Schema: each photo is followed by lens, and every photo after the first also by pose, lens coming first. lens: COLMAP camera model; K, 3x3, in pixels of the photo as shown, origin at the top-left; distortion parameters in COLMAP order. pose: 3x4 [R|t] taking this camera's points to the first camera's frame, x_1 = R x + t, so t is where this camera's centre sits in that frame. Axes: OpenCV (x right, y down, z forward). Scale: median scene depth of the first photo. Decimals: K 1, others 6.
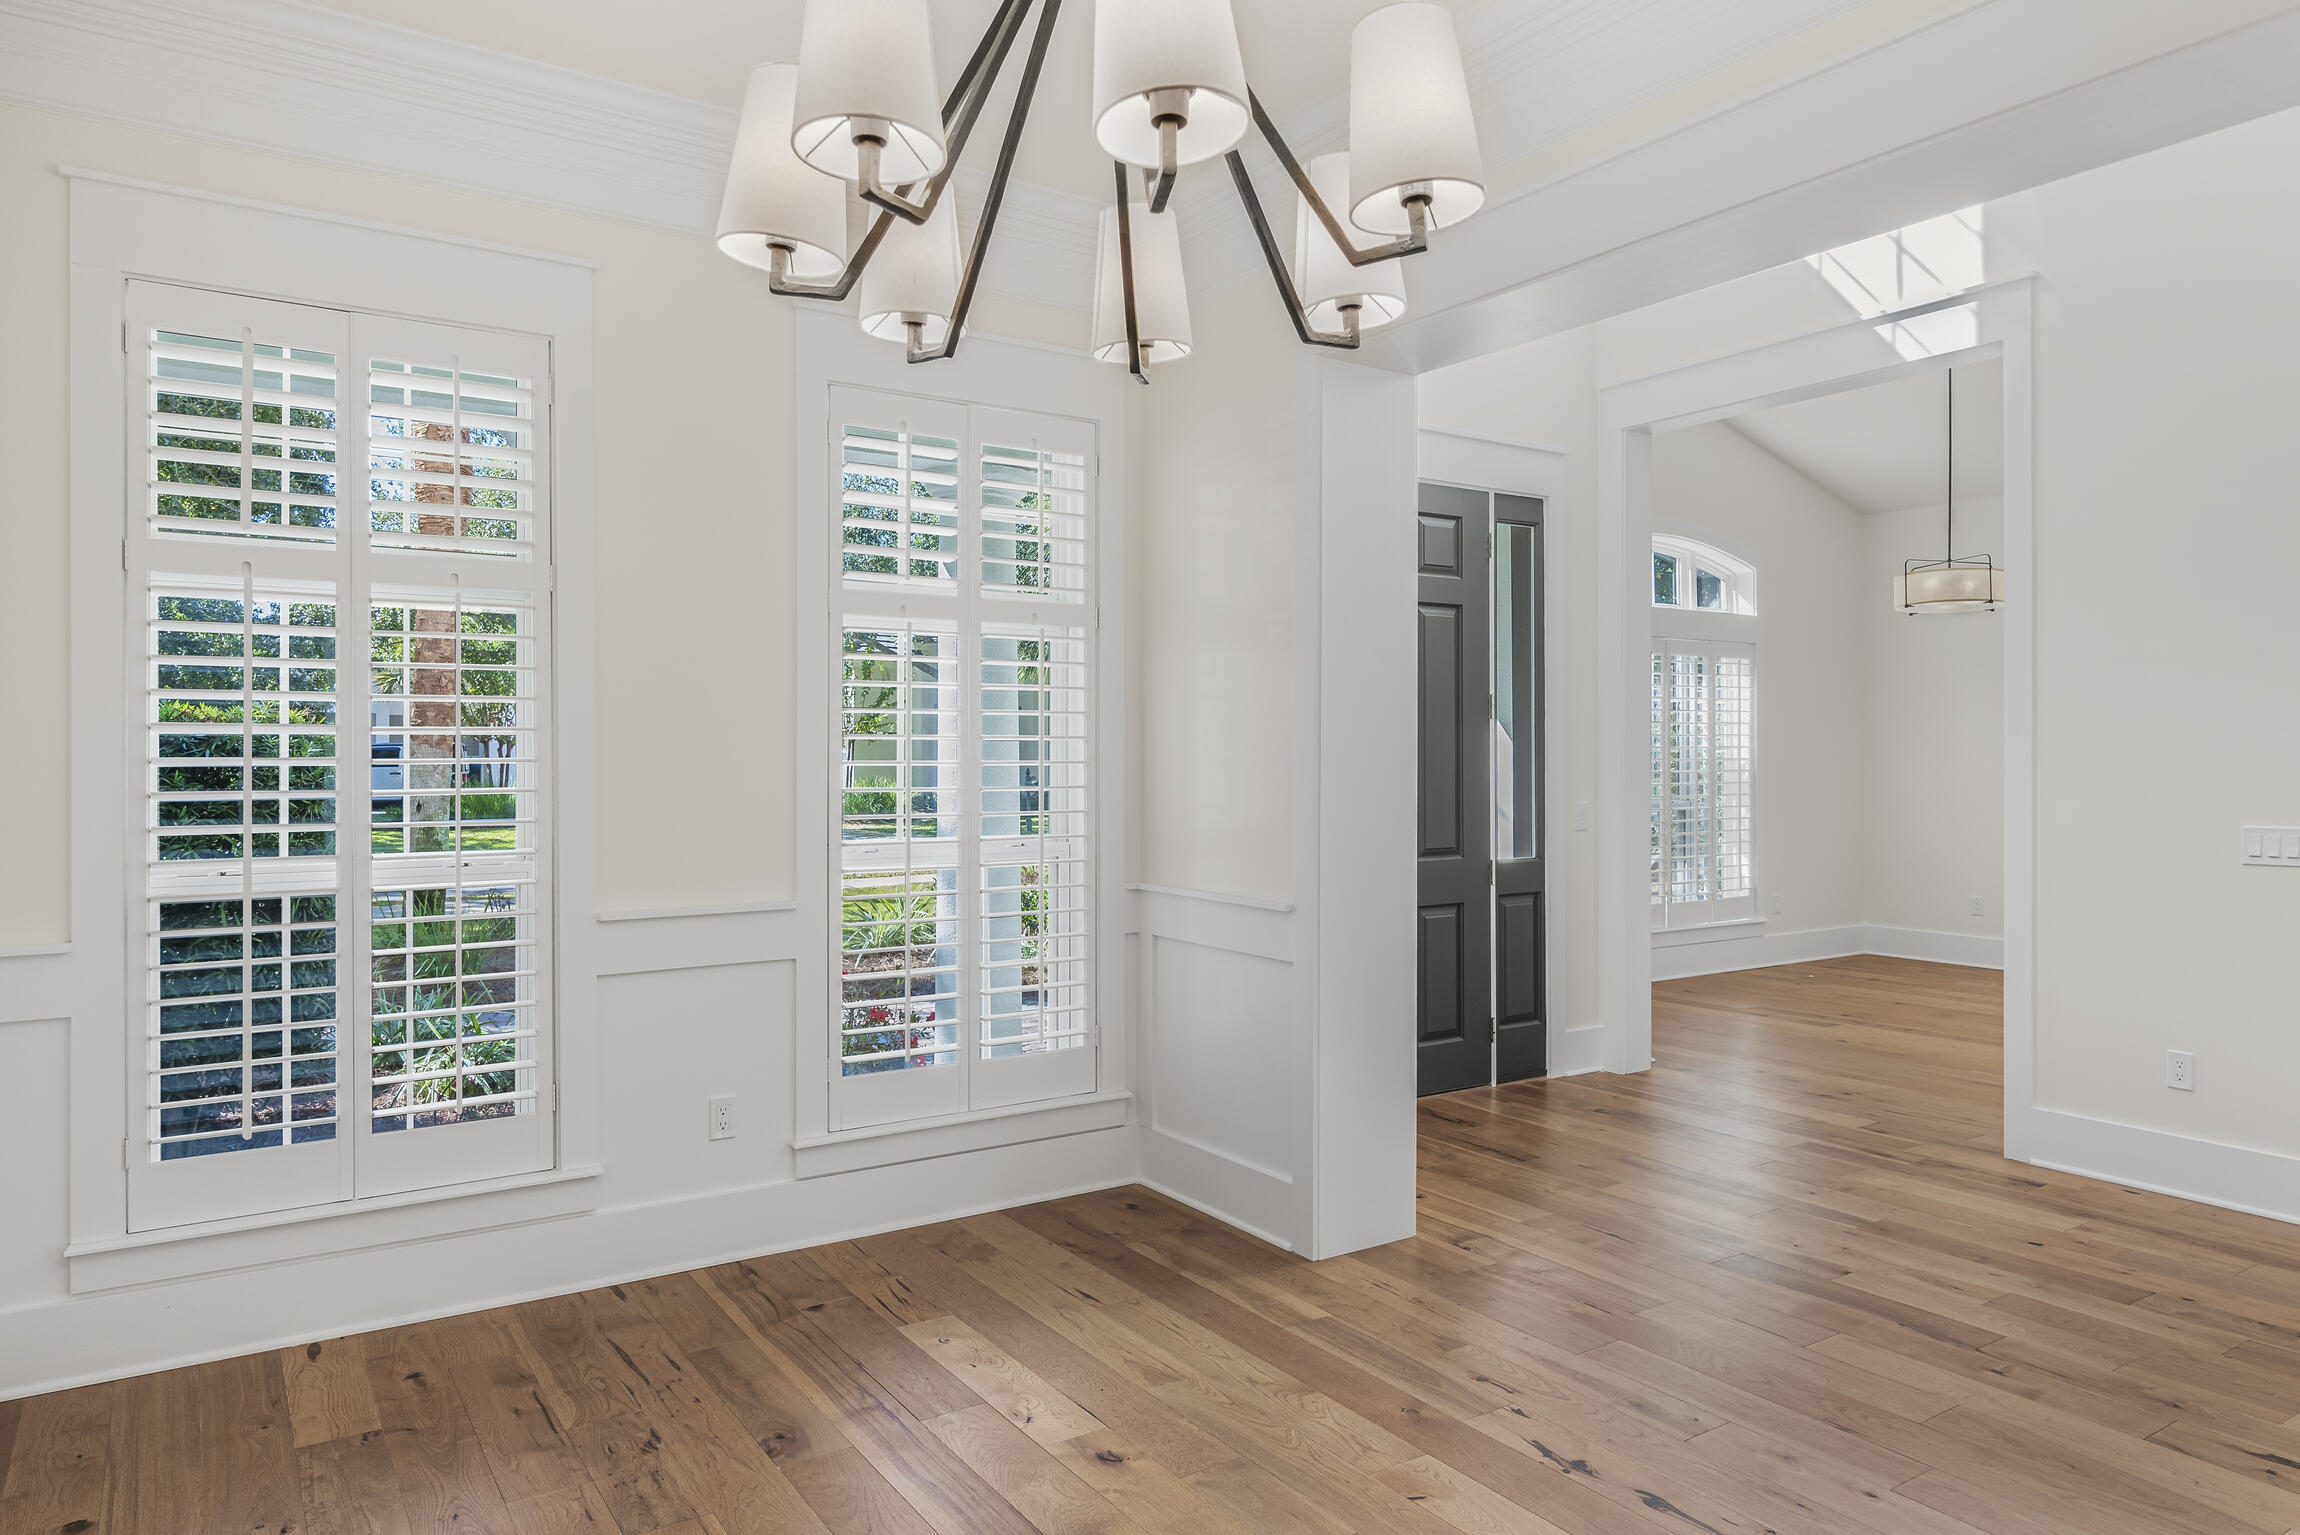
lens RADIAL K [[1432.1, 0, 1146.7], [0, 1432.1, 761.6], [0, 0, 1]] dist [0.002448, -0.001824]
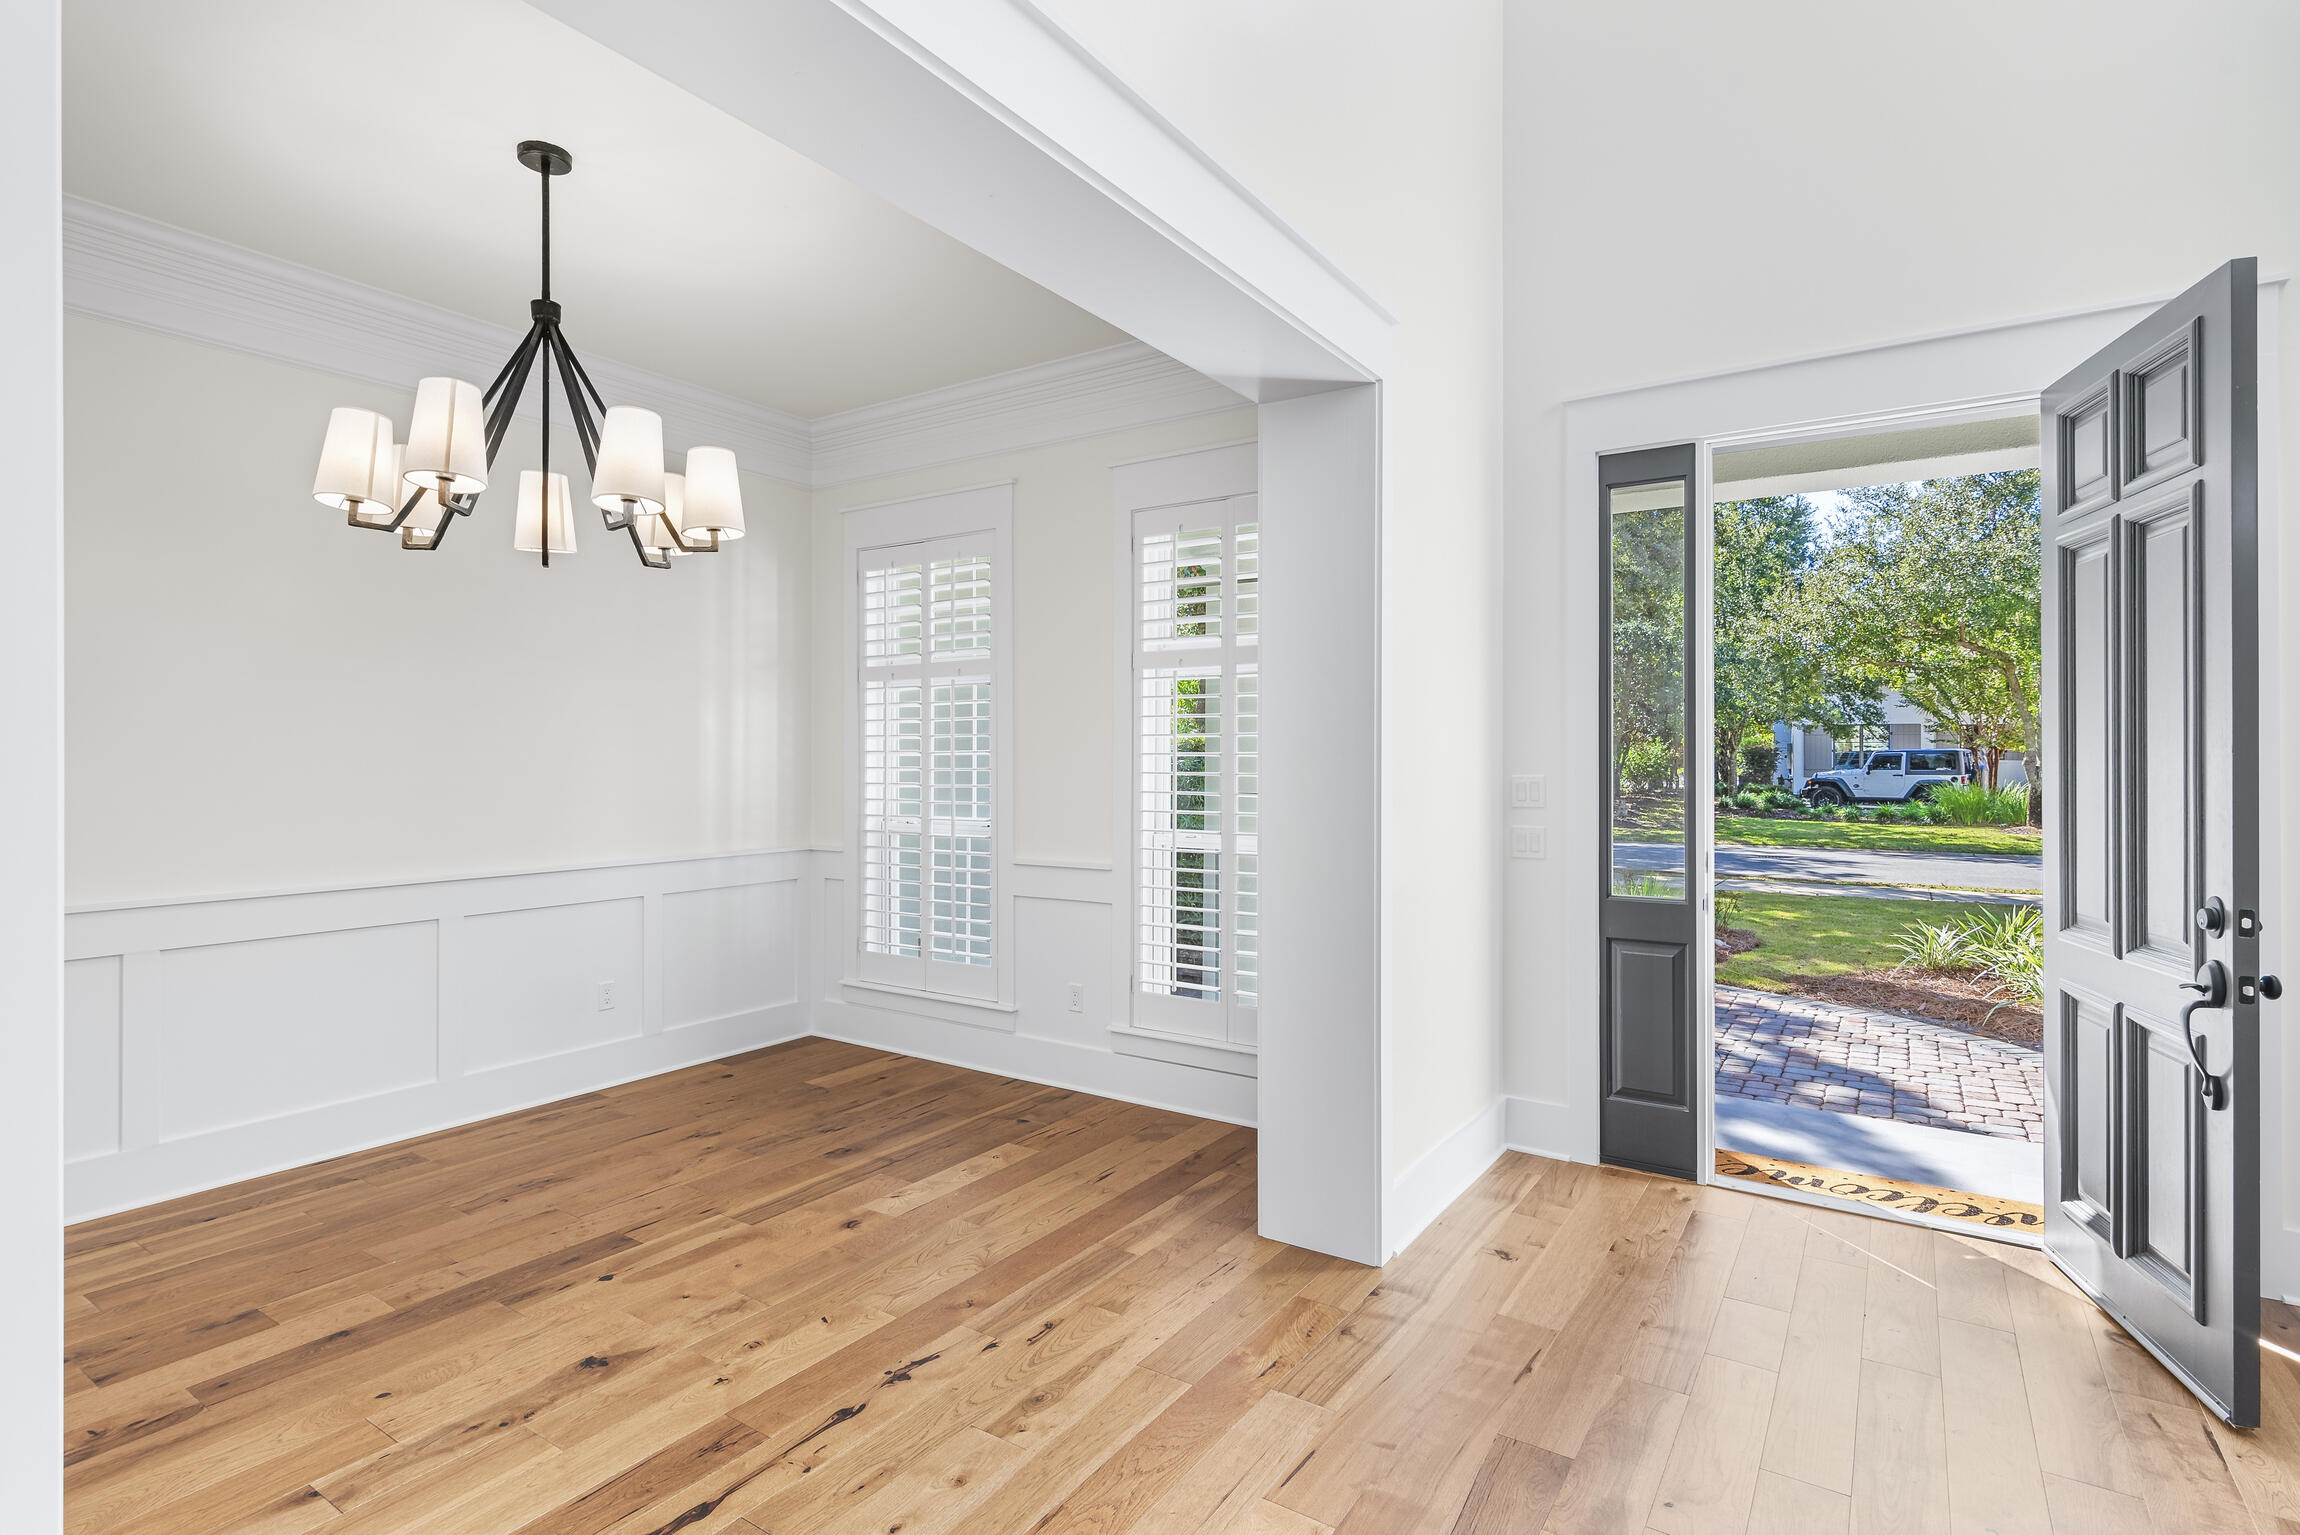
lens RADIAL K [[1140.7, 0, 1148.4], [0, 1140.7, 760.1], [0, 0, 1]] dist [0.003093, -0.000736]
pose [[0.389691, 0.003214, -0.920940, 1.040068], [-0.007643, 0.999971, 0.000255, -0.015822], [0.920914, 0.006939, 0.389704, 0.683079]]
